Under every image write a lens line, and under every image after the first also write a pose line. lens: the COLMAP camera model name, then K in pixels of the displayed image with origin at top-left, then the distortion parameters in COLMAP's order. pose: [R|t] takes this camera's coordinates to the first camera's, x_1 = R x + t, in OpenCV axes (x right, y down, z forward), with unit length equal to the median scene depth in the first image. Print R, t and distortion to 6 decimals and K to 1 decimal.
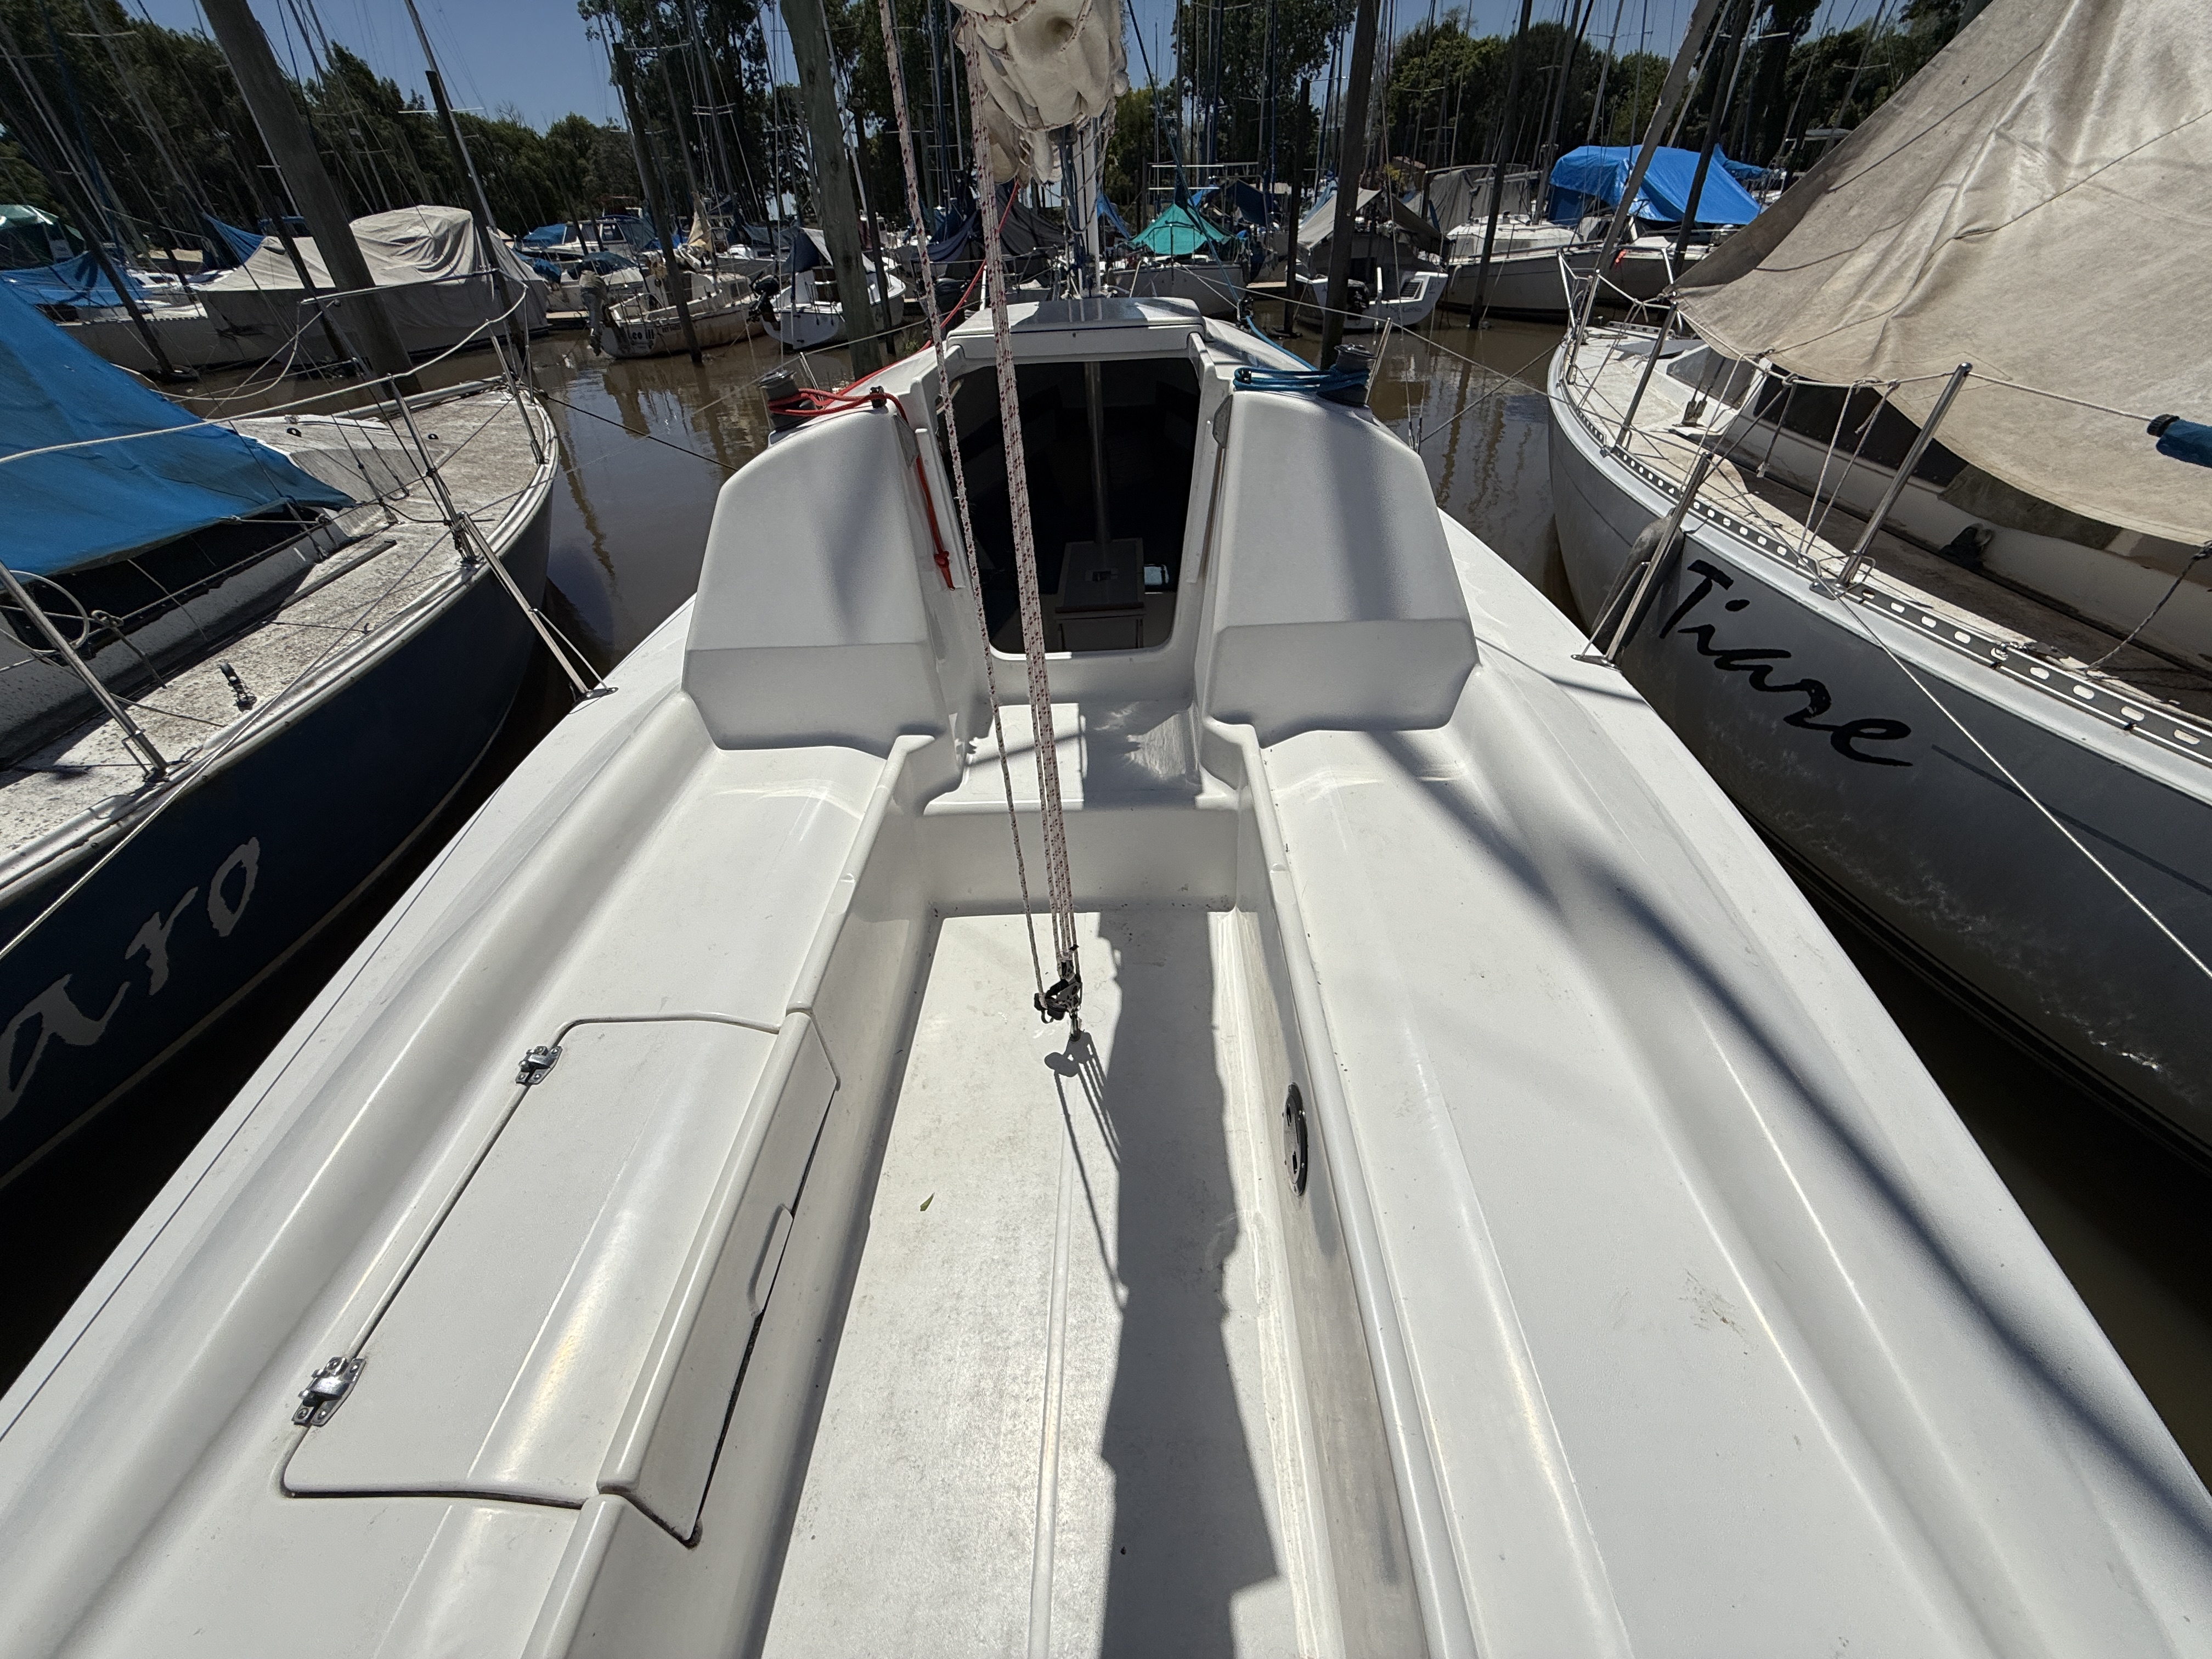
lens RADIAL K [[898.4, 0, 1102.3], [0, 898.4, 825.9], [0, 0, 1]] dist [0.010969, -0.007105]
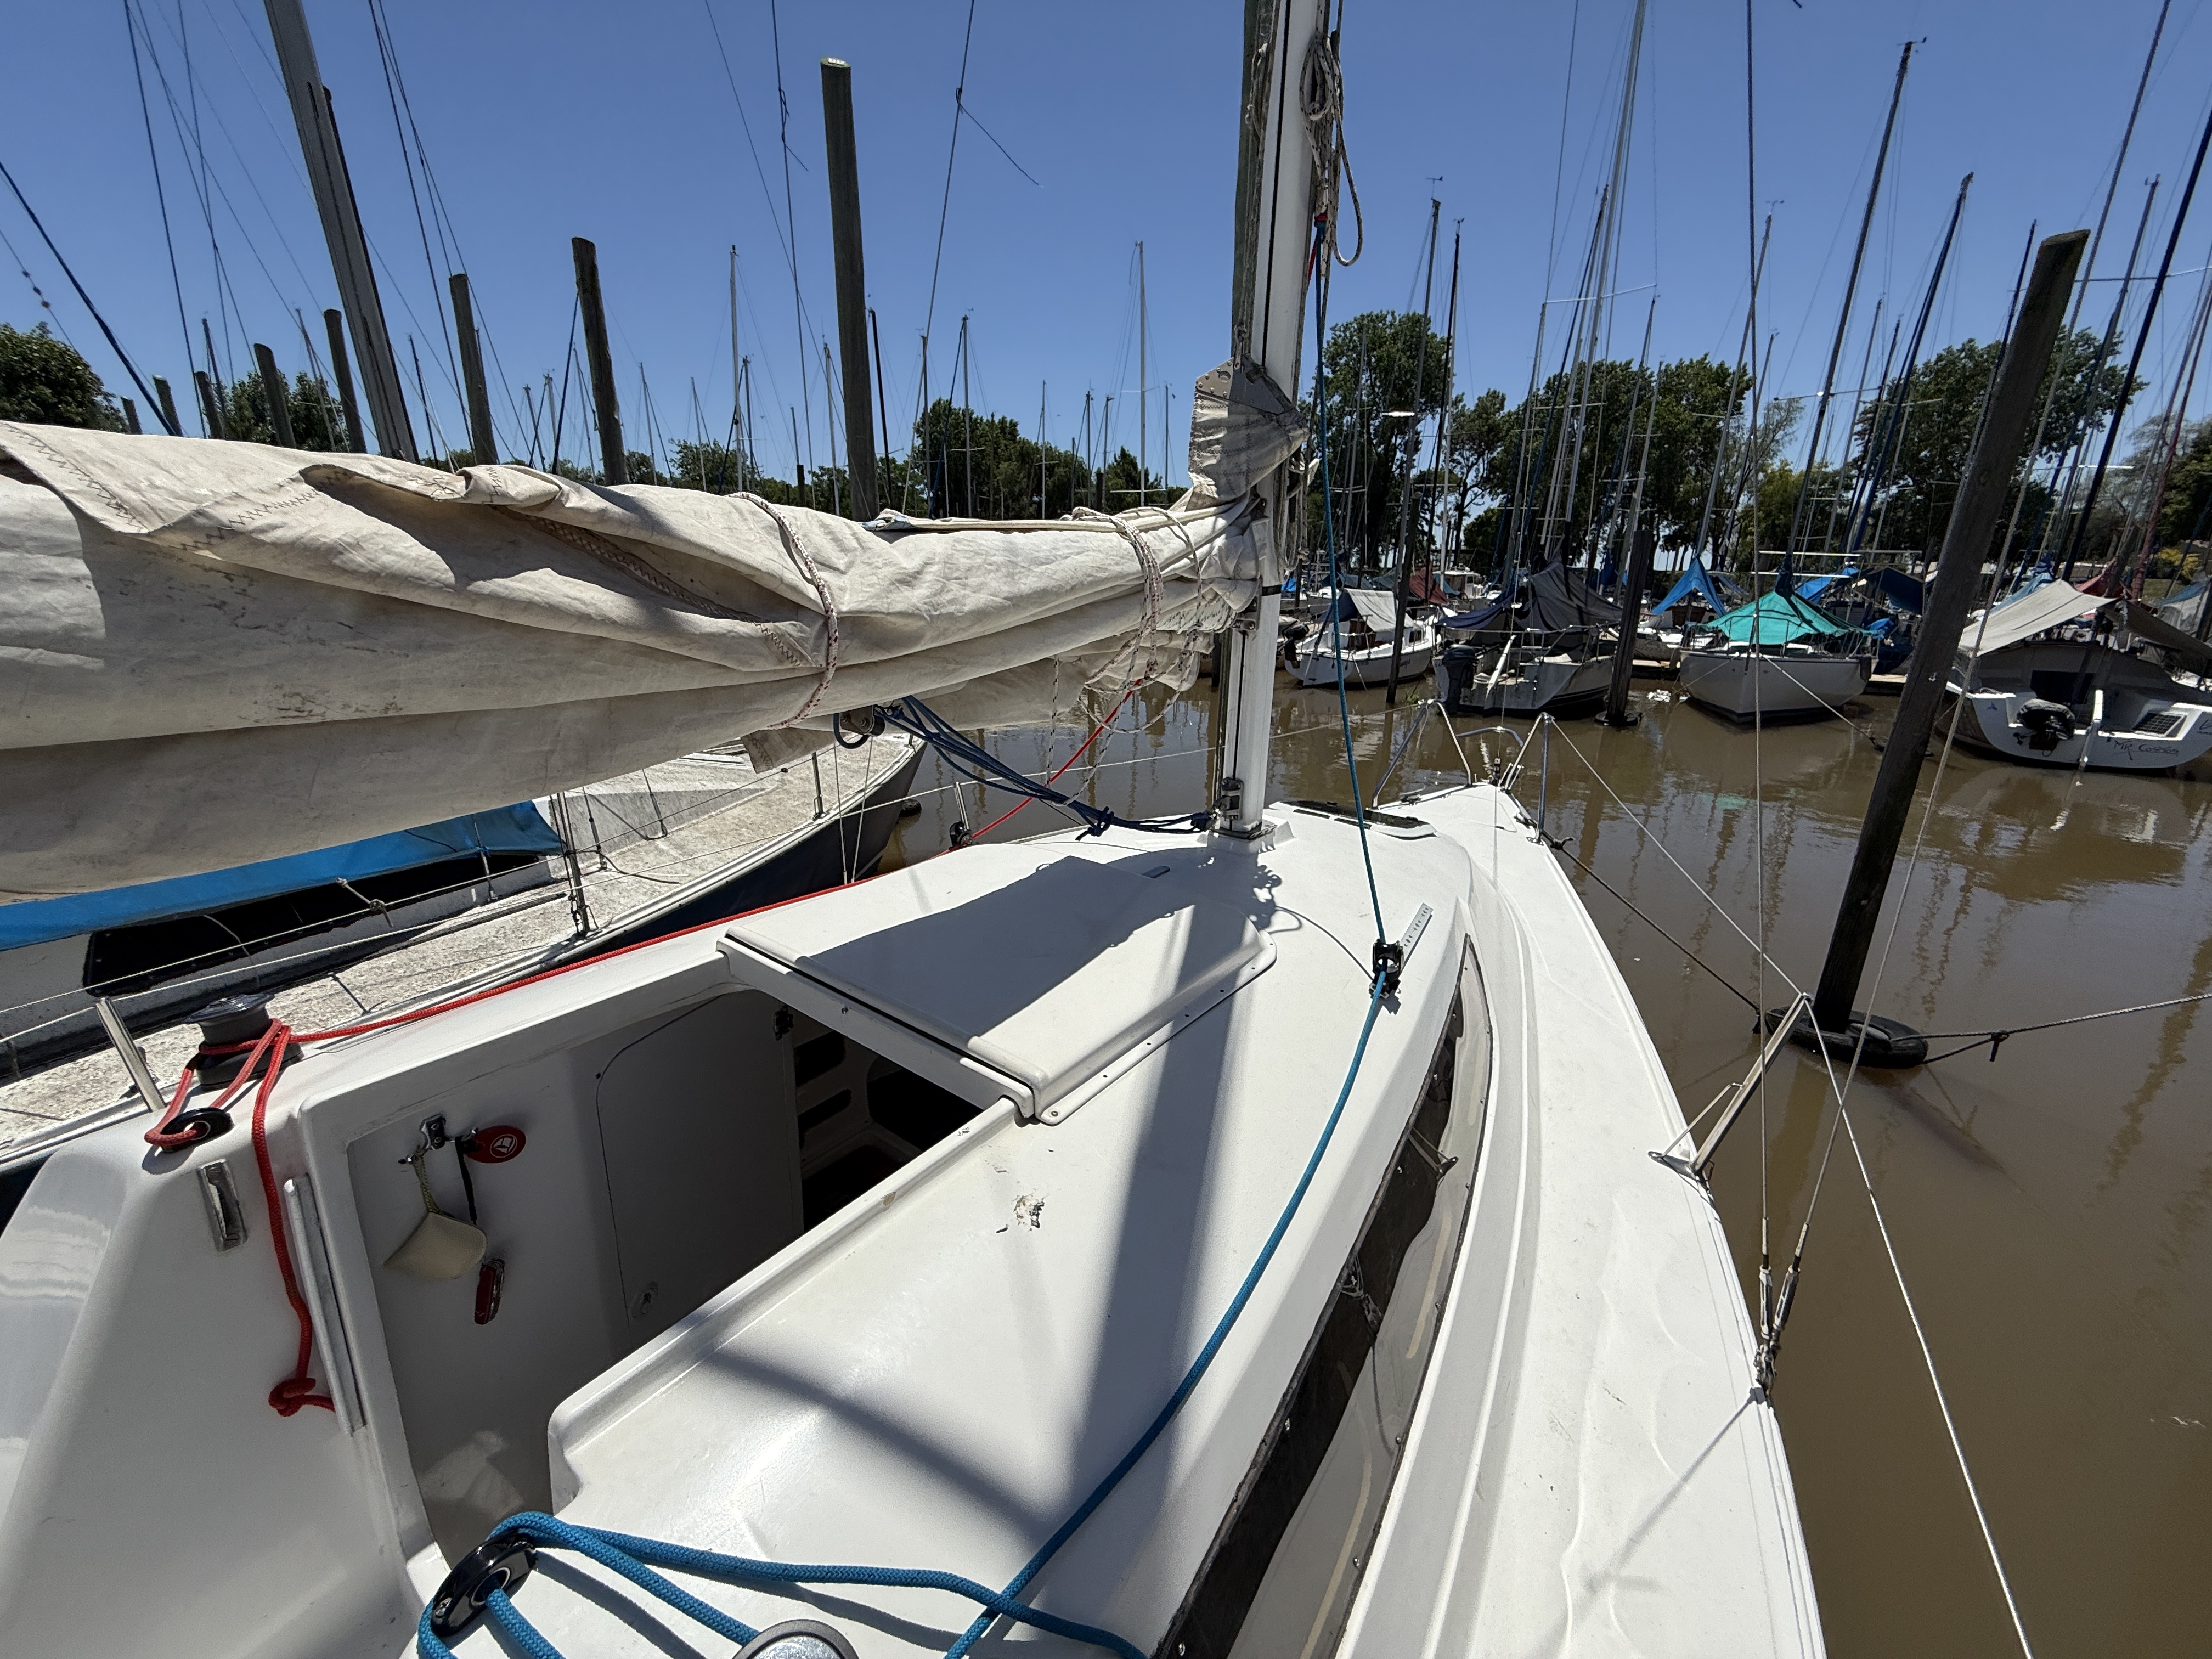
lens RADIAL K [[872.8, 0, 1112.8], [0, 872.8, 834.6], [0, 0, 1]] dist [-0.000694, -0.000447]
pose [[0.819915, 0.218560, -0.529123, 0.309917], [-0.359838, 0.915606, -0.179395, -0.495965], [0.445259, 0.337487, 0.829365, 0.483640]]
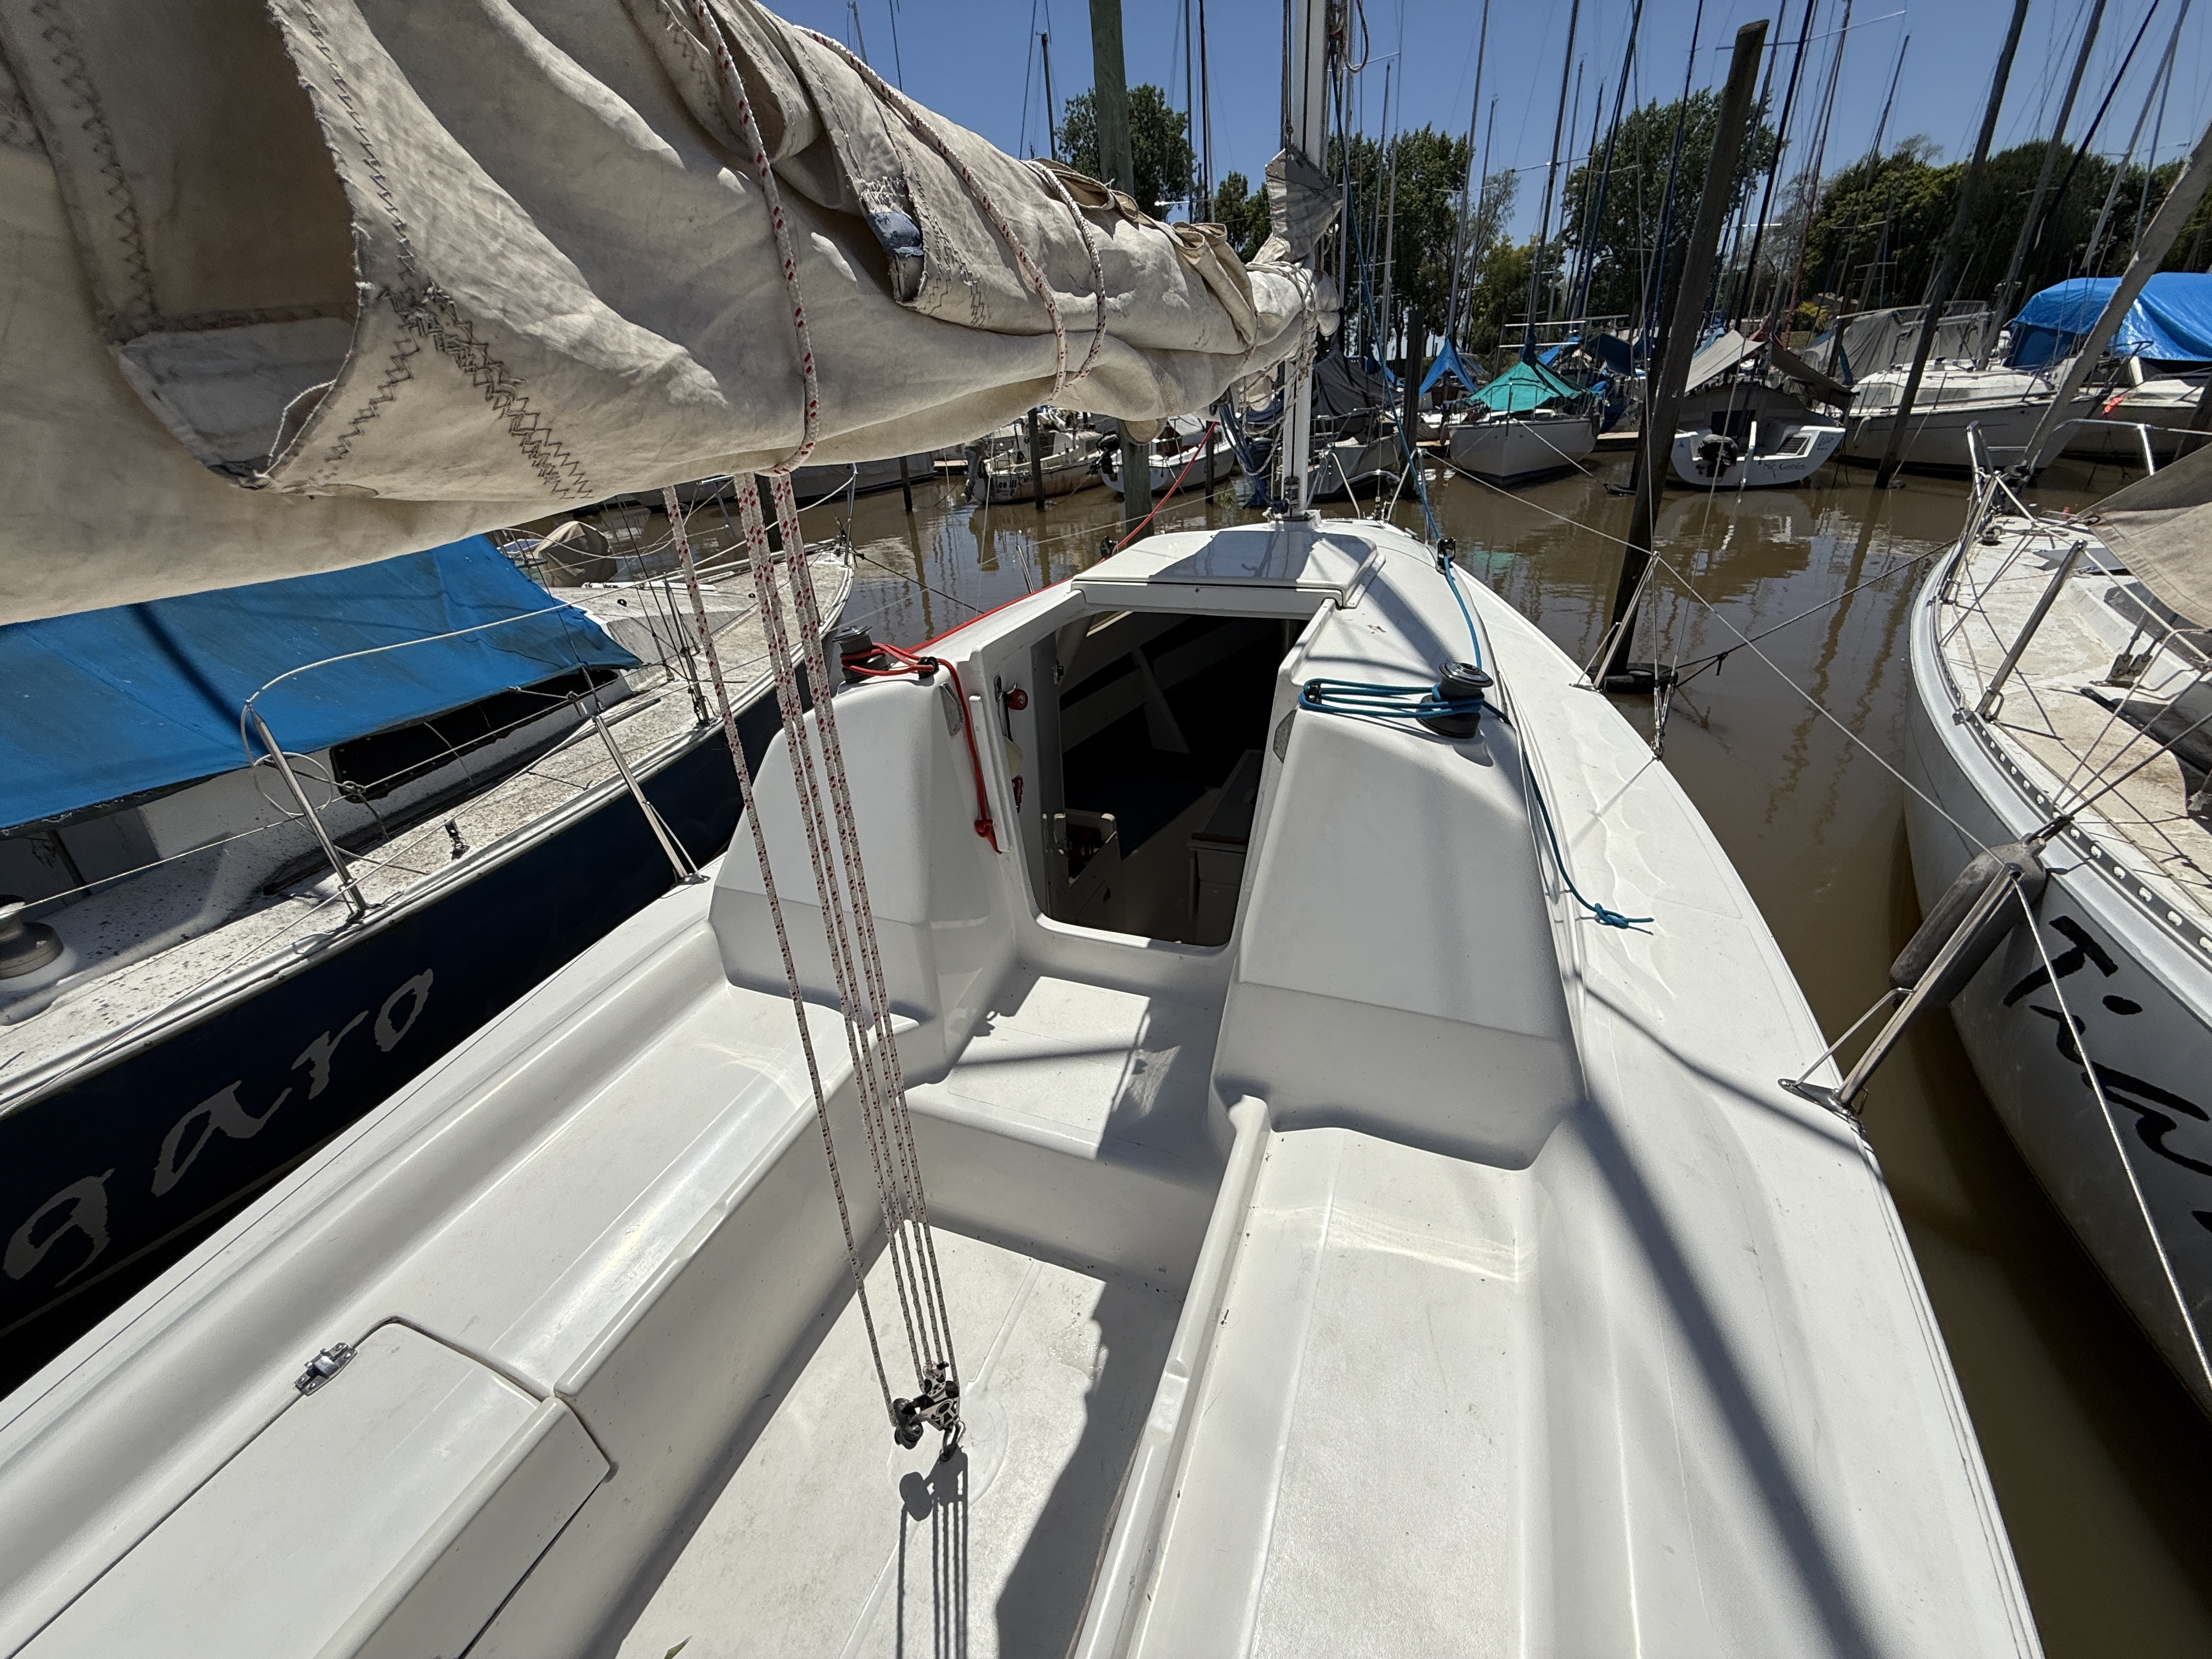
lens RADIAL K [[875.1, 0, 1102.3], [0, 875.1, 831.4], [0, 0, 1]] dist [-0.001729, 0.000070]
pose [[0.936318, 0.141266, -0.321484, 0.178625], [-0.174423, 0.981684, -0.076634, -0.184200], [0.304770, 0.127828, 0.943809, 0.134916]]
